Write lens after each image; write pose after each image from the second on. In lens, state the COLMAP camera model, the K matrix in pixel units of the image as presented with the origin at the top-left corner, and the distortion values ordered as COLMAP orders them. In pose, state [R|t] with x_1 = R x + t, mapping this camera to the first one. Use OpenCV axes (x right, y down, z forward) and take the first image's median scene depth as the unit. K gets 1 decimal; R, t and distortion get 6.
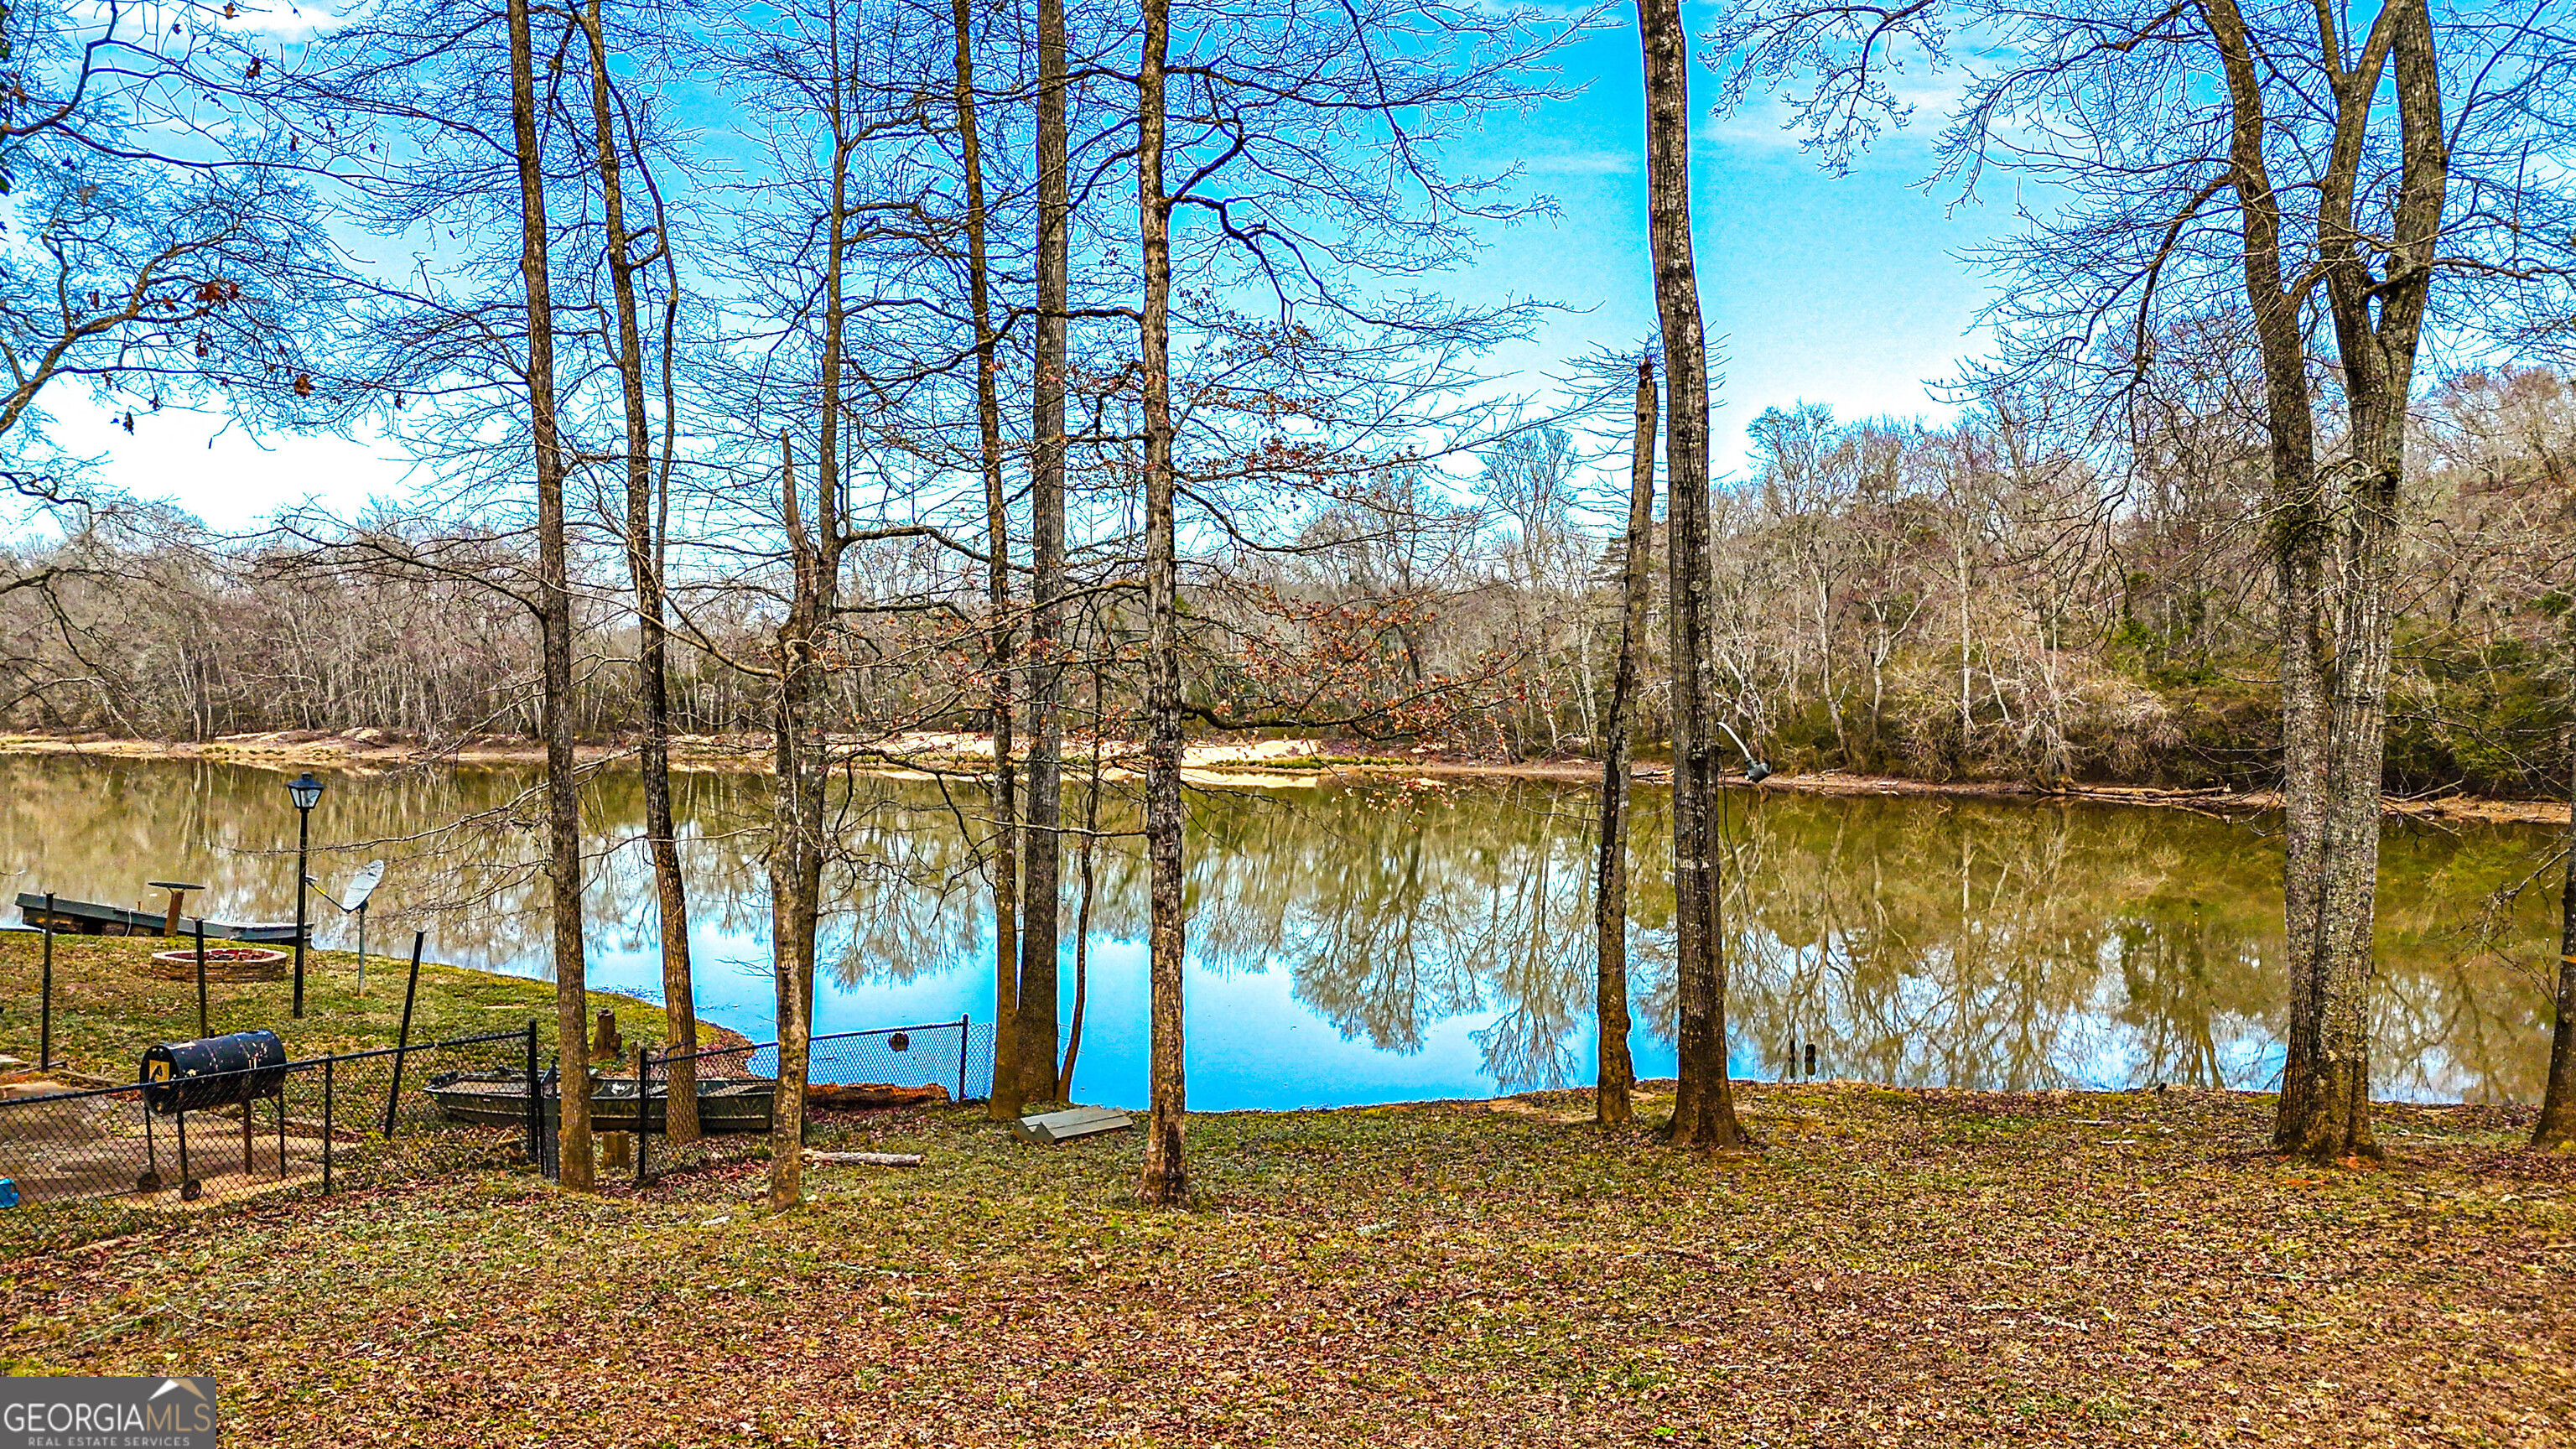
lens RADIAL K [[1883.6, 0, 1288.7], [0, 1883.6, 718.4], [0, 0, 1]] dist [0.082110, -0.077928]
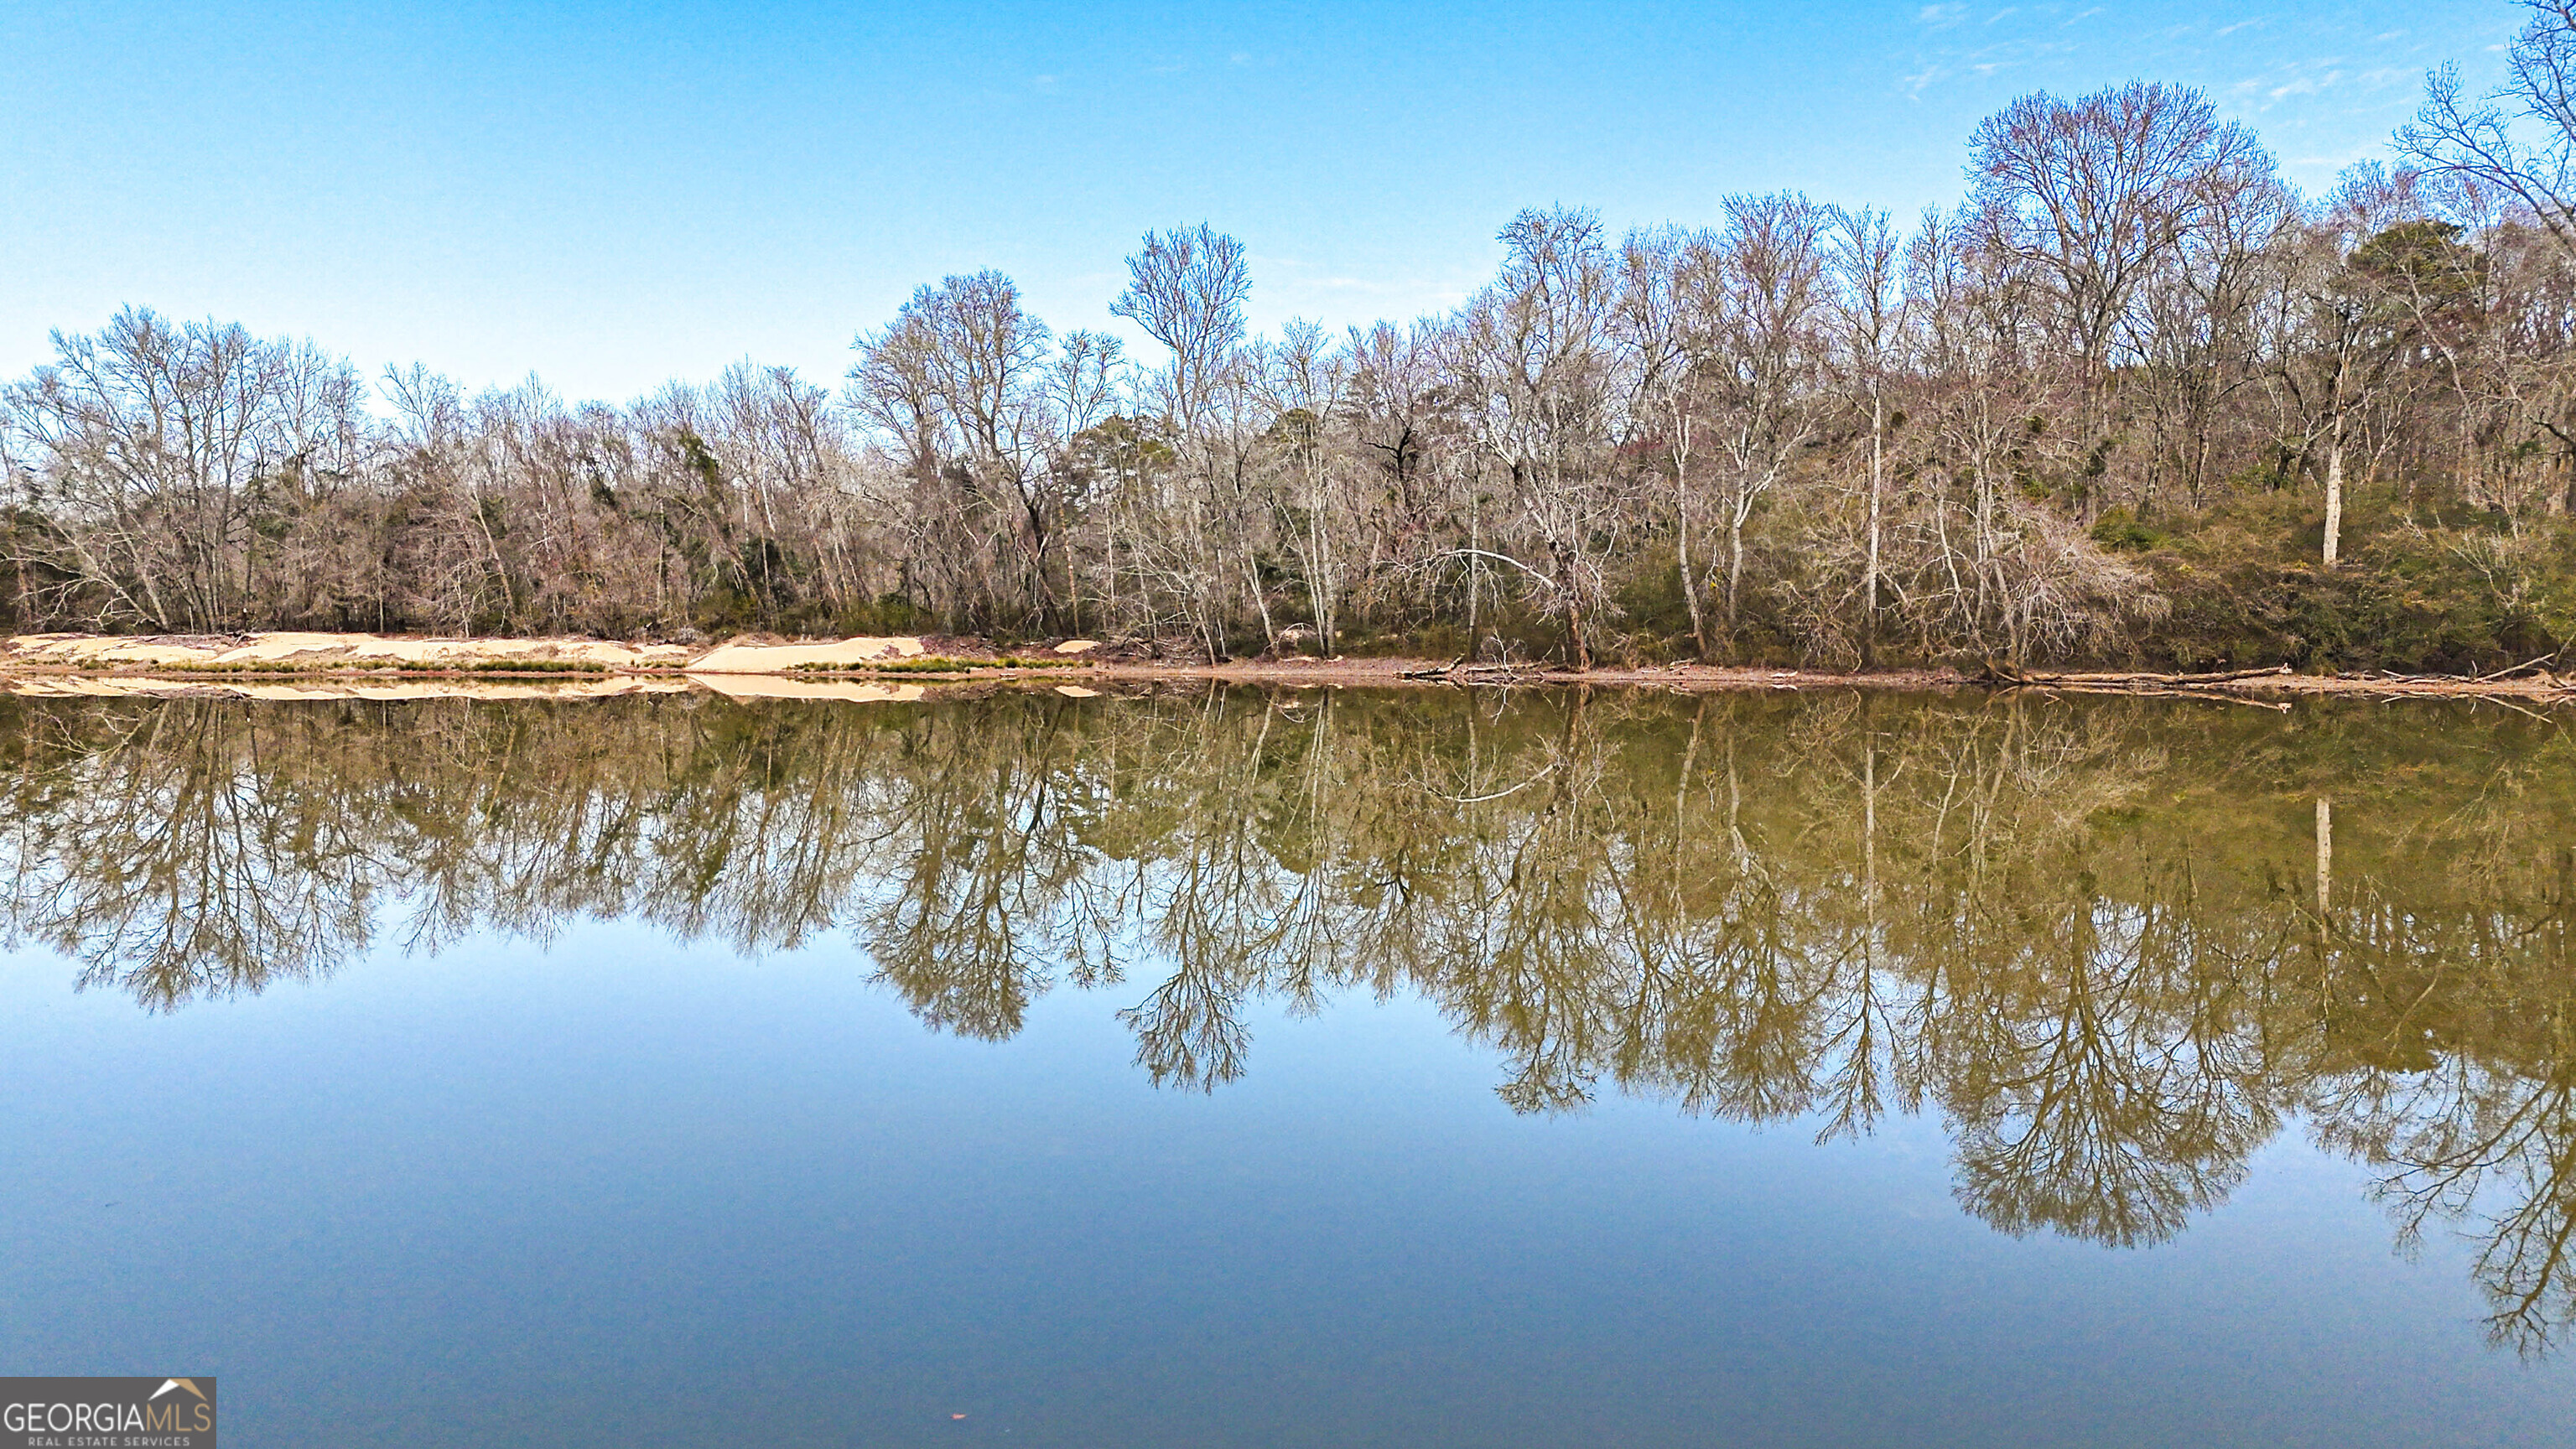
lens RADIAL K [[1883.6, 0, 1293.6], [0, 1883.6, 722.1], [0, 0, 1]] dist [0.082110, -0.077928]
pose [[0.939082, -0.019267, 0.343154, -0.088568], [0.005209, 0.999111, 0.041840, 0.012752], [-0.343655, -0.037503, 0.938347, 0.218132]]
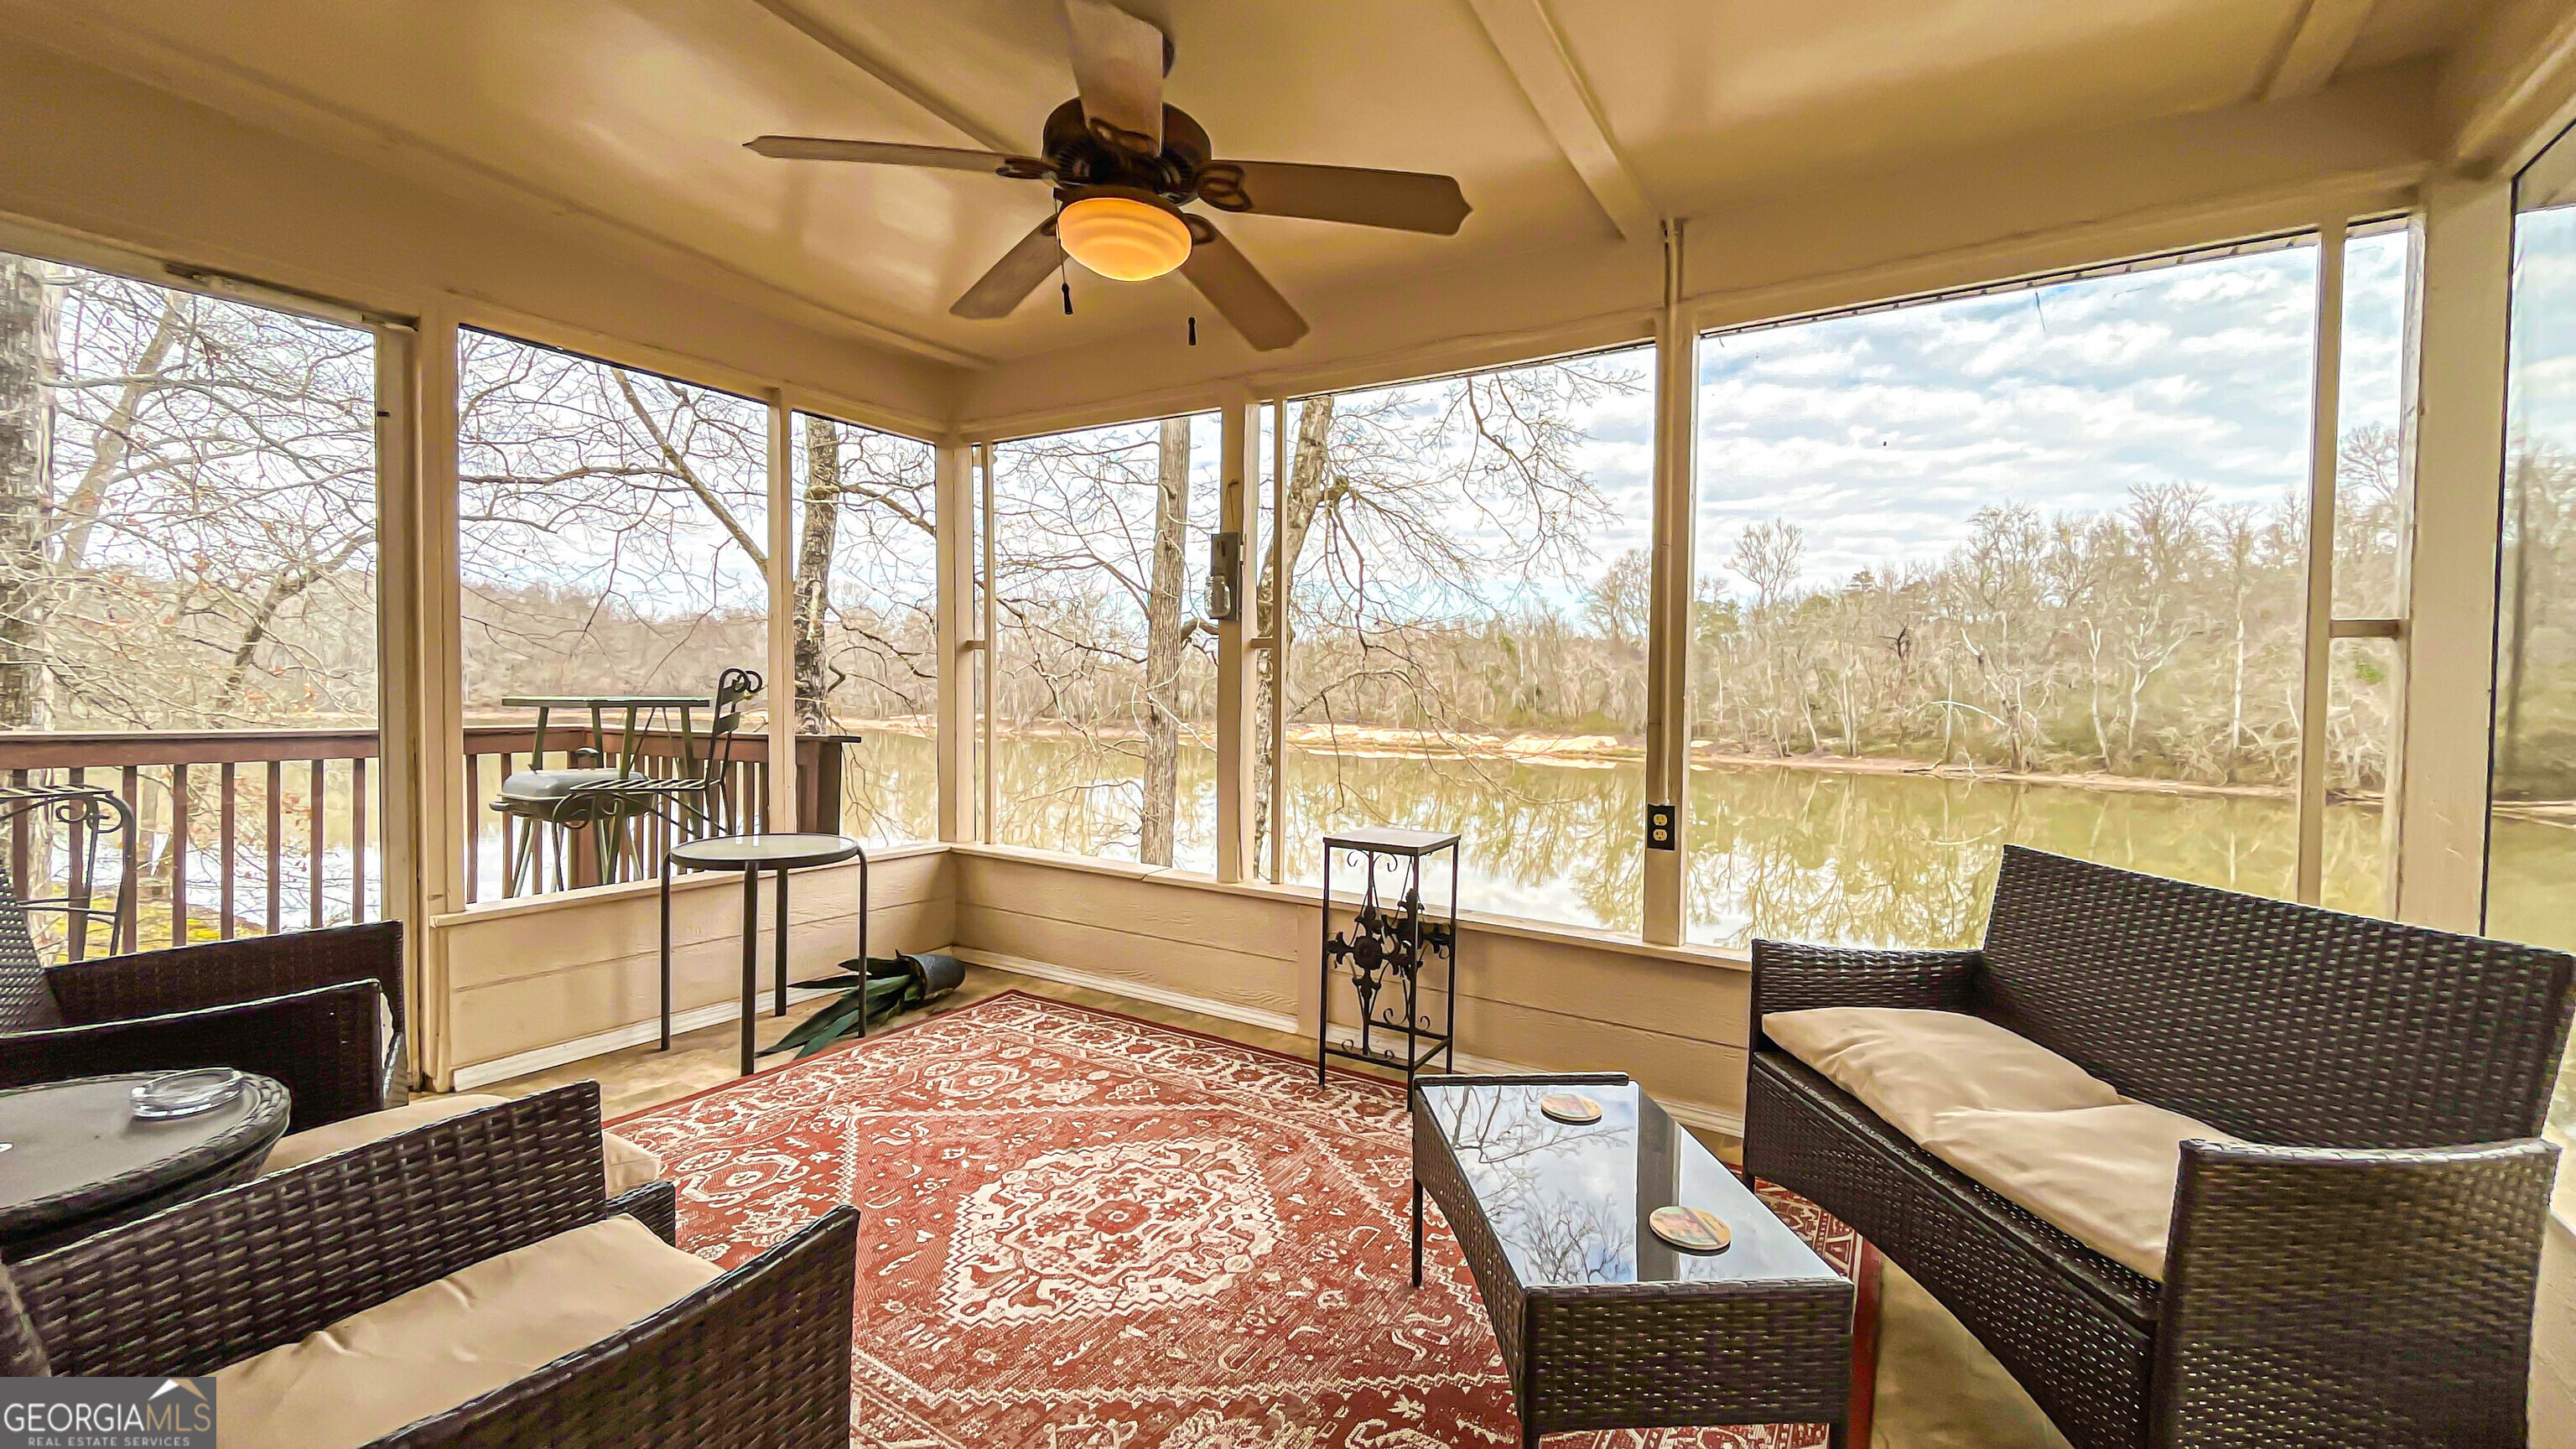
lens RADIAL K [[1043.6, 0, 1282.6], [0, 1043.6, 714.6], [0, 0, 1]] dist [-0.003710, -0.000121]
pose [[0.994020, 0.020768, -0.107209, -0.133976], [-0.020610, 0.999784, 0.002579, -0.001798], [0.107240, -0.000354, 0.994233, 0.146416]]
